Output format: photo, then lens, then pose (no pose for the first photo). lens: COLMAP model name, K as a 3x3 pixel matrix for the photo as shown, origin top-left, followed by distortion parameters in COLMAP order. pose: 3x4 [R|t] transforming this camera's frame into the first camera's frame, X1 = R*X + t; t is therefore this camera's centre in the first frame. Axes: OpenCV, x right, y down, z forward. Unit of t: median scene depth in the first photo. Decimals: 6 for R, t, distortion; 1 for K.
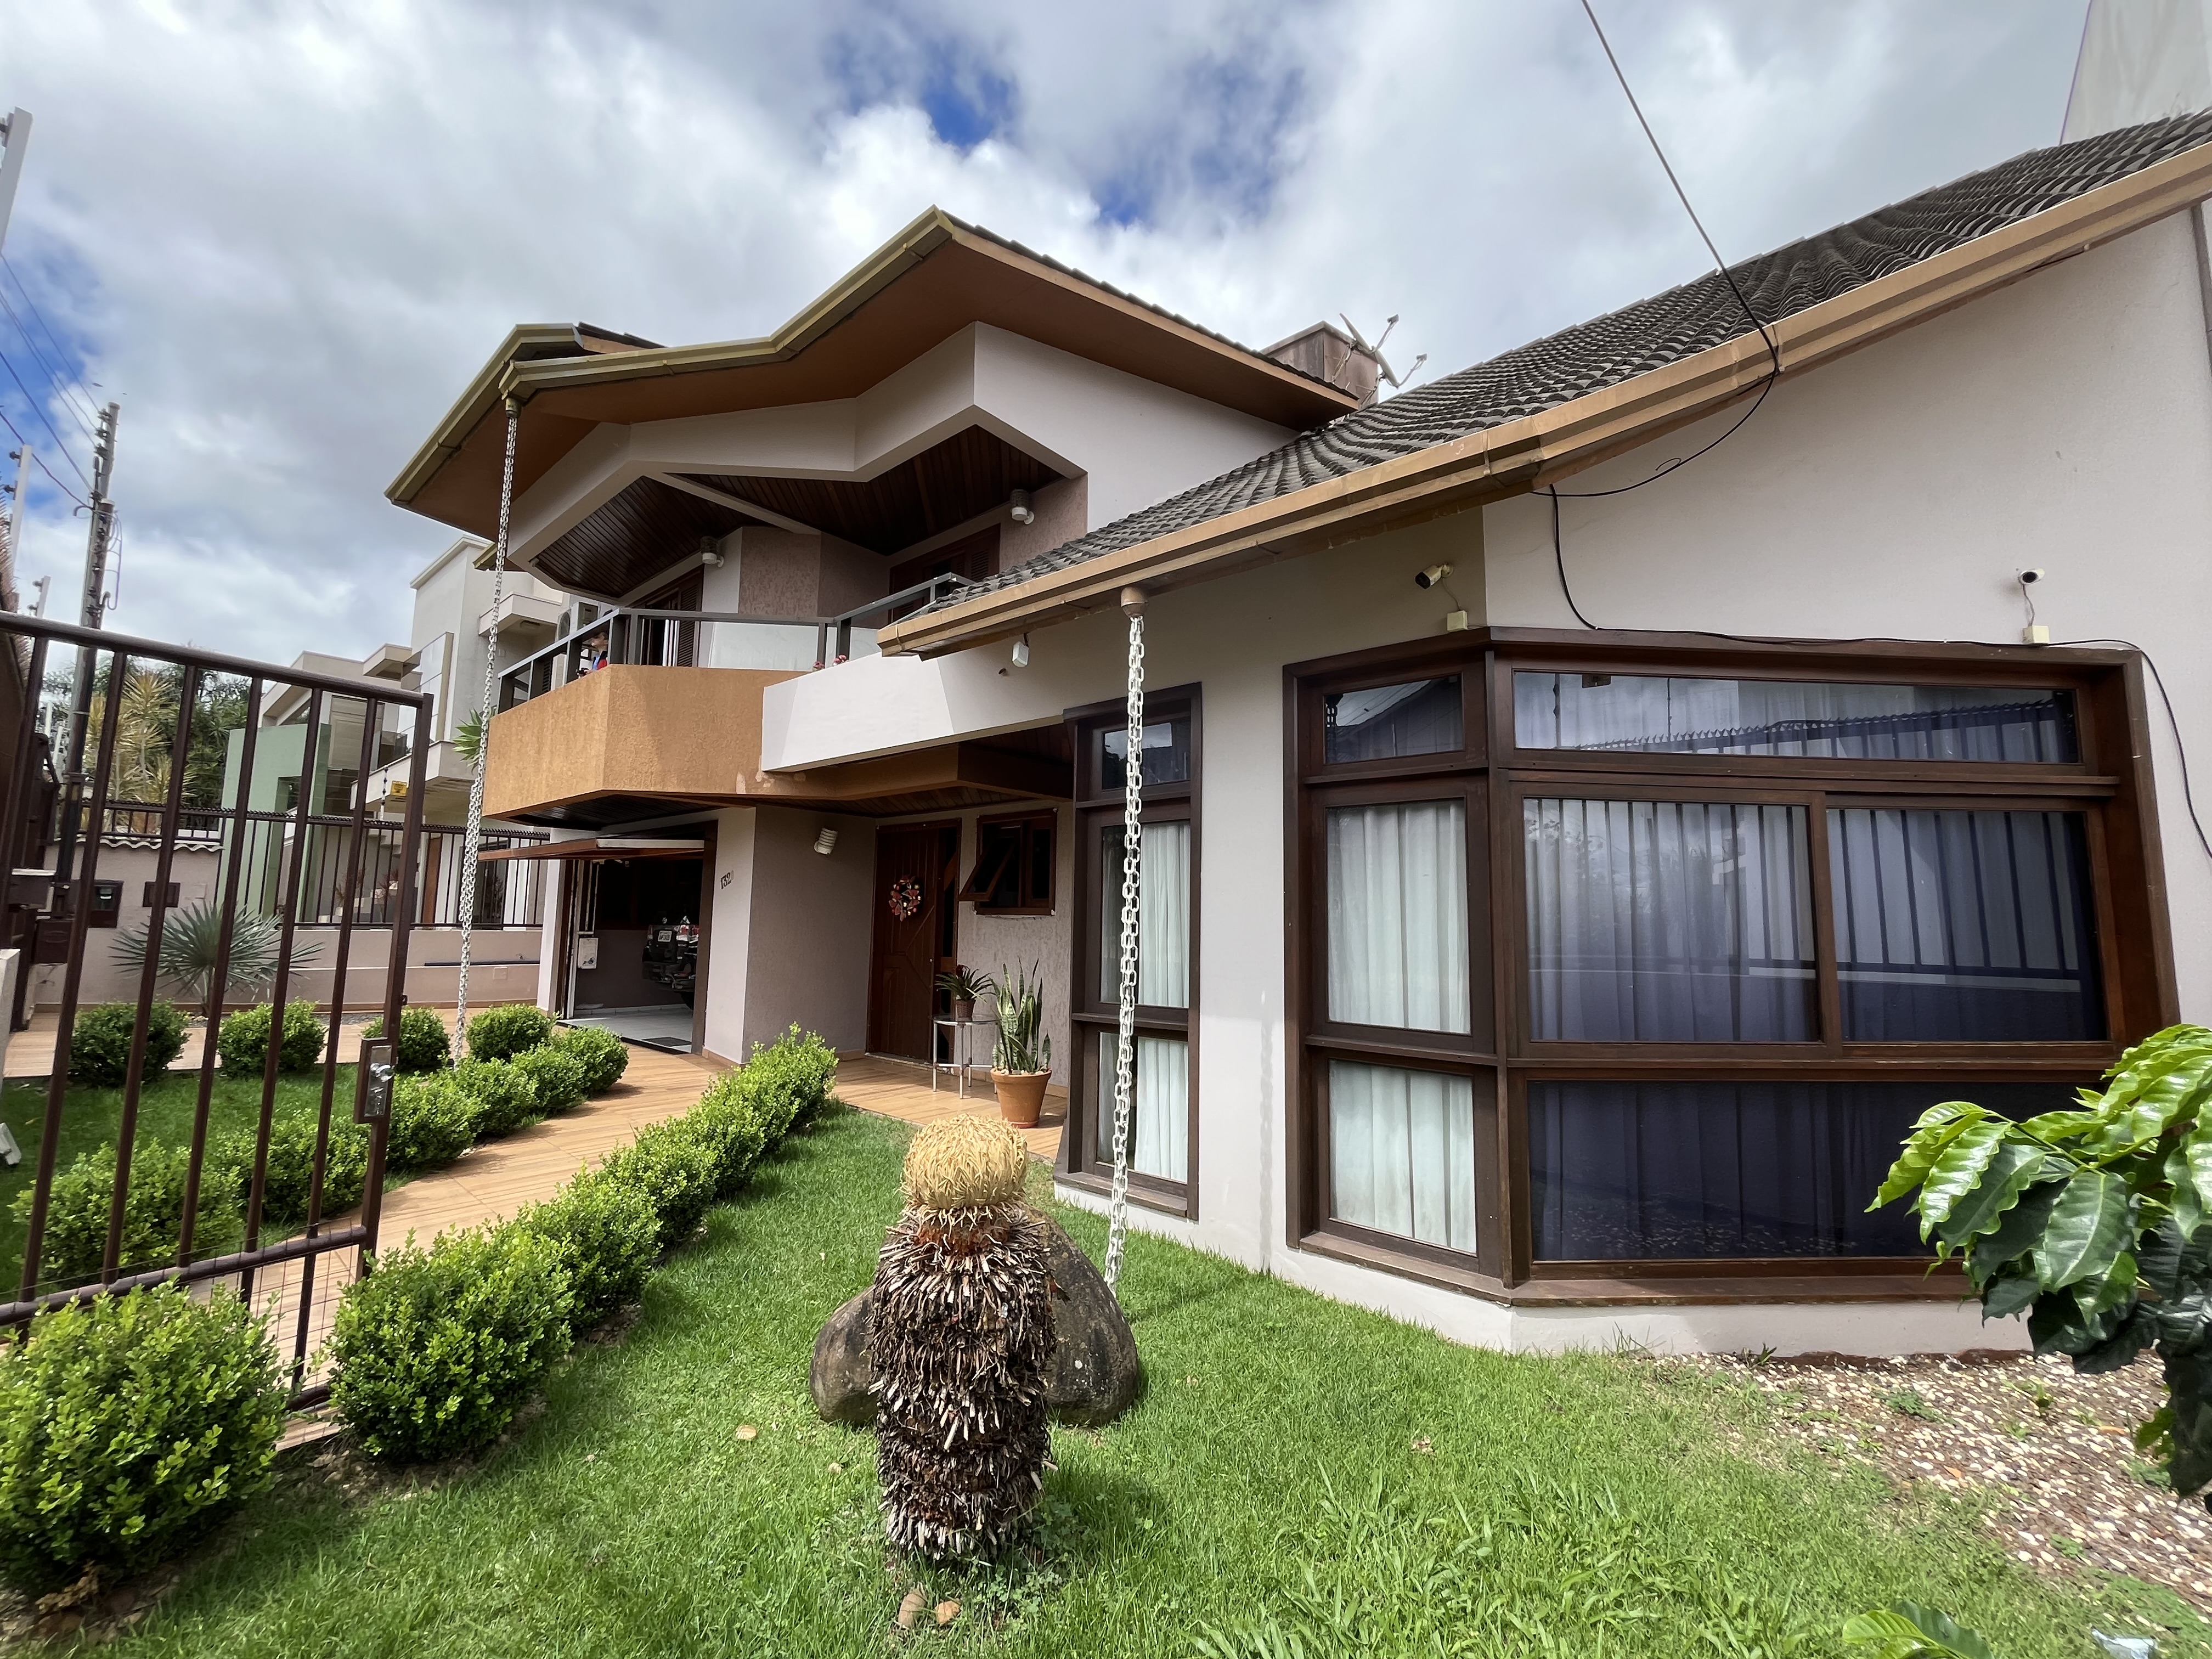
lens RADIAL K [[895.2, 0, 1106.3], [0, 895.2, 831.6], [0, 0, 1]] dist [-0.001883, 0.000008]
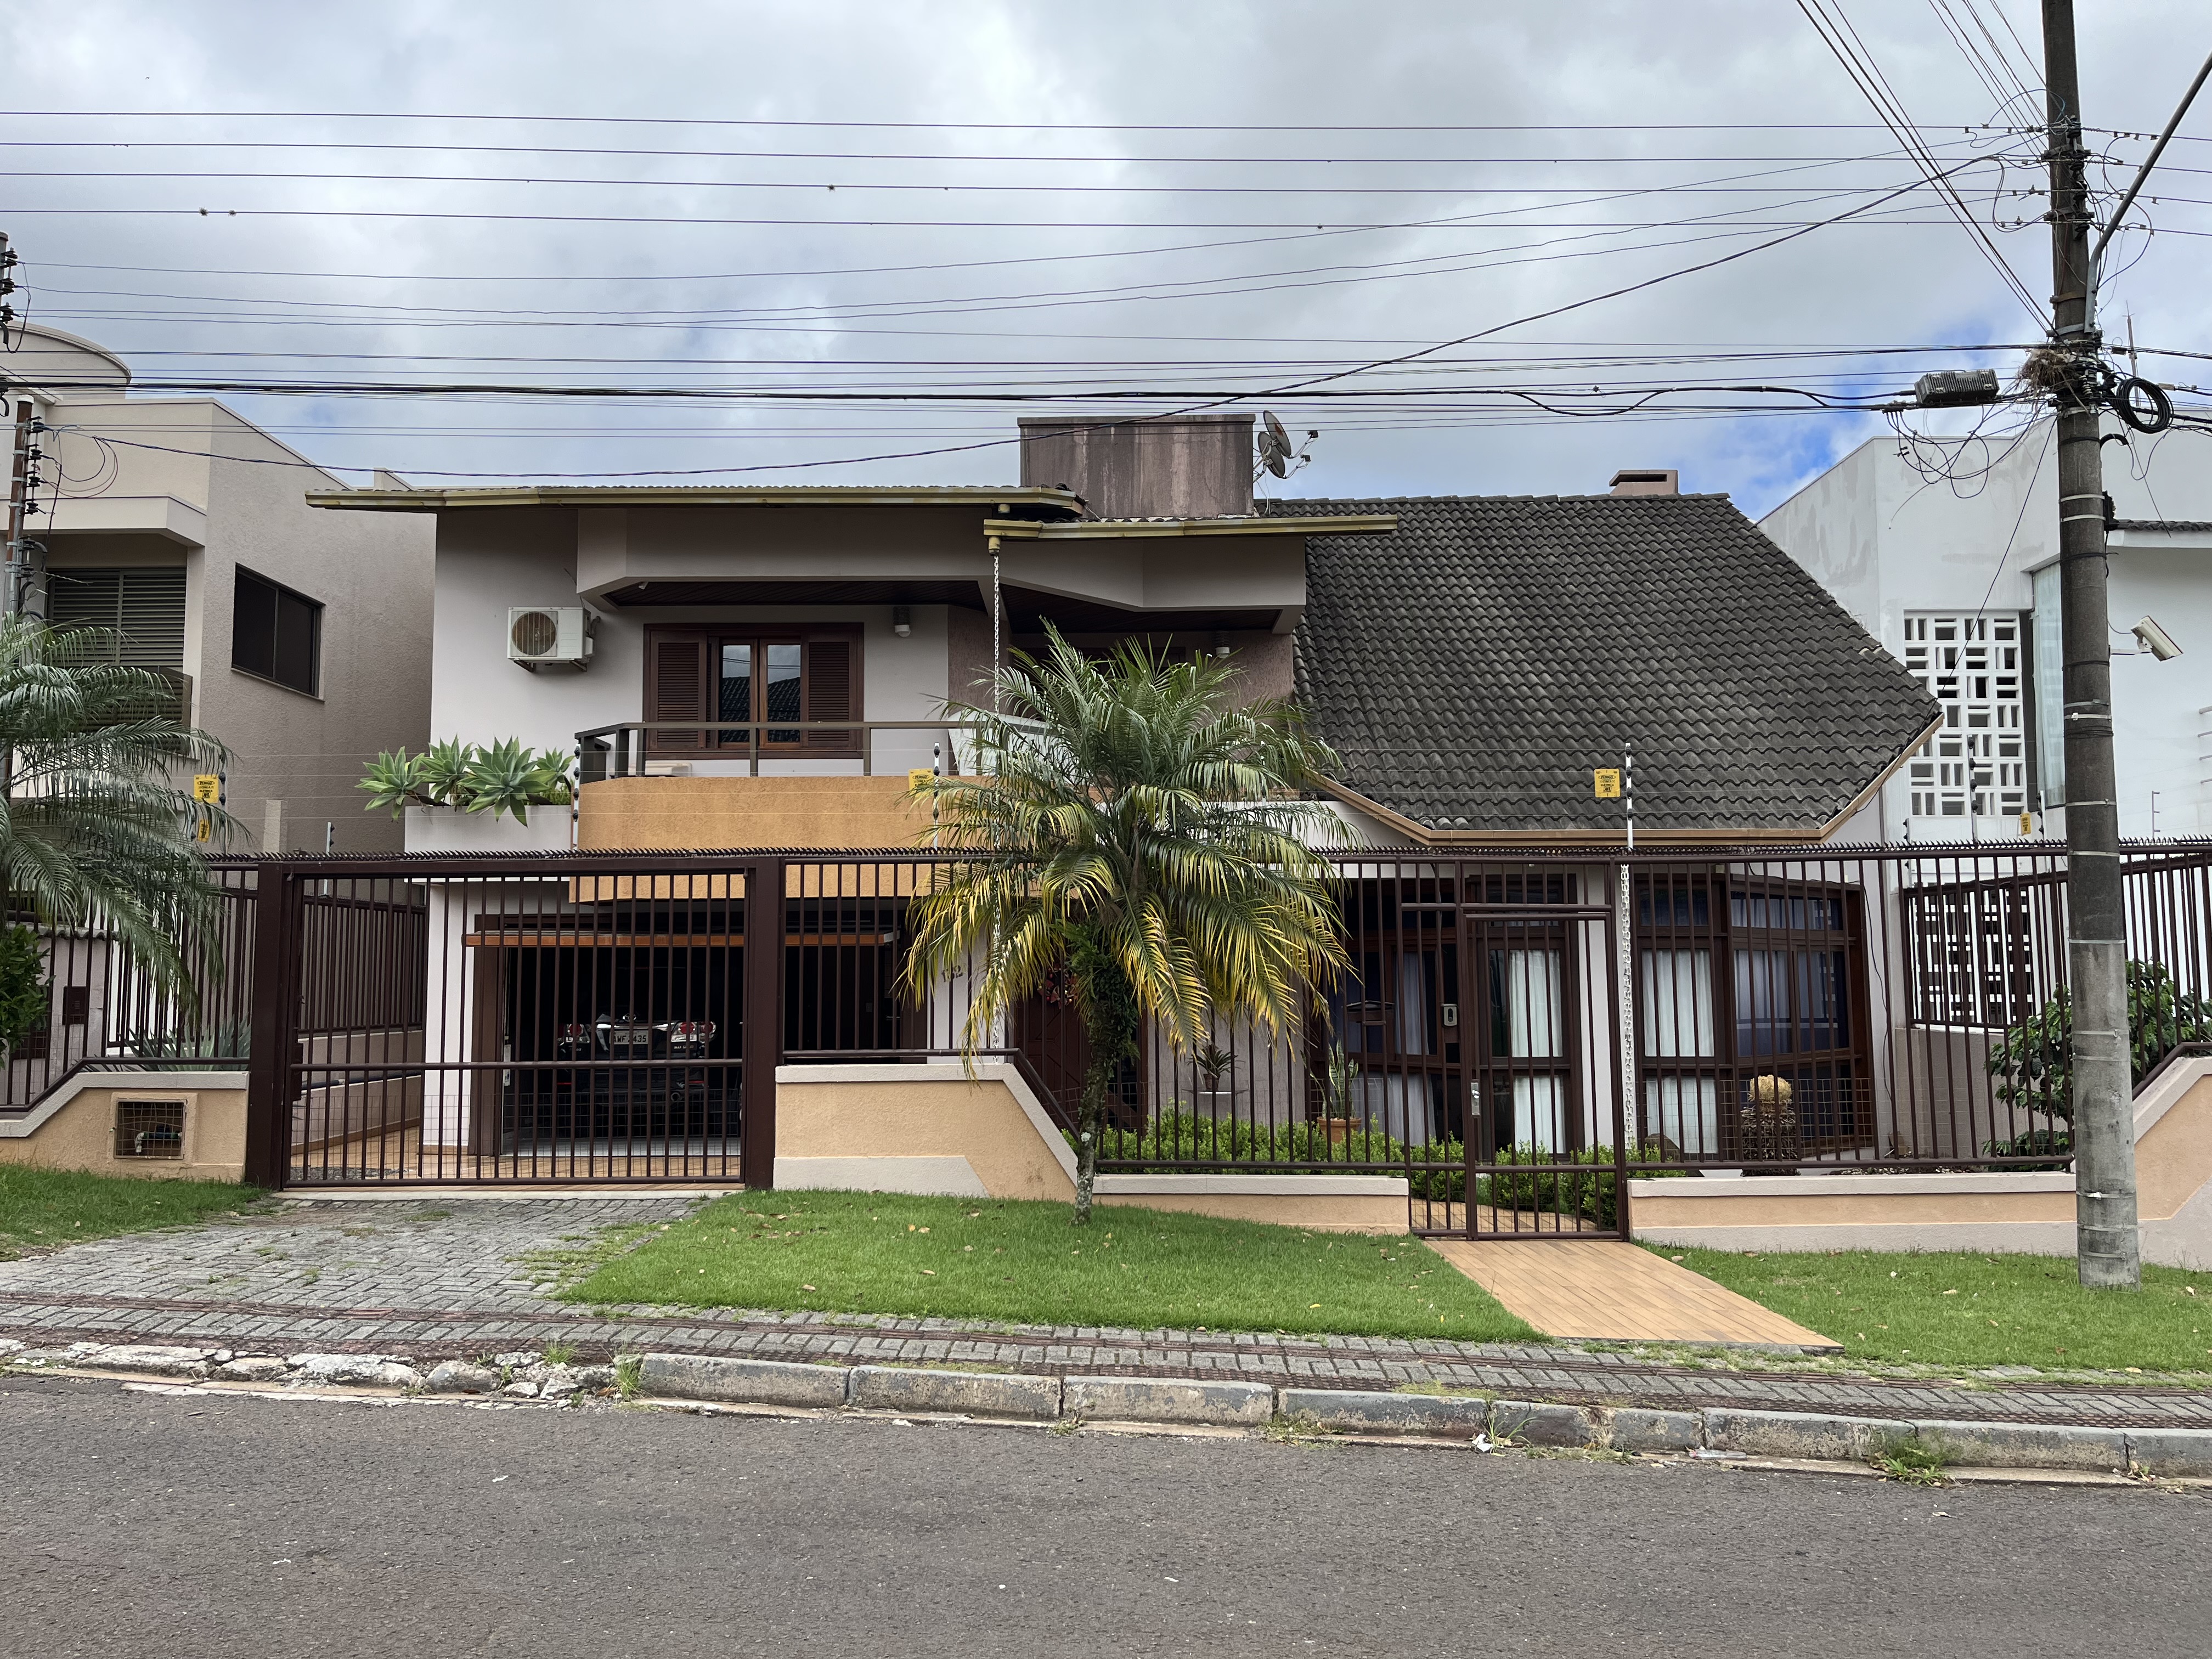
lens RADIAL K [[1675.4, 0, 1105.5], [0, 1675.4, 828.3], [0, 0, 1]] dist [0.001767, 0.000219]
pose [[0.770813, 0.037851, 0.635936, -3.291459], [-0.055013, 0.998459, 0.007252, -0.277141], [-0.634681, -0.040575, 0.771708, -1.188338]]
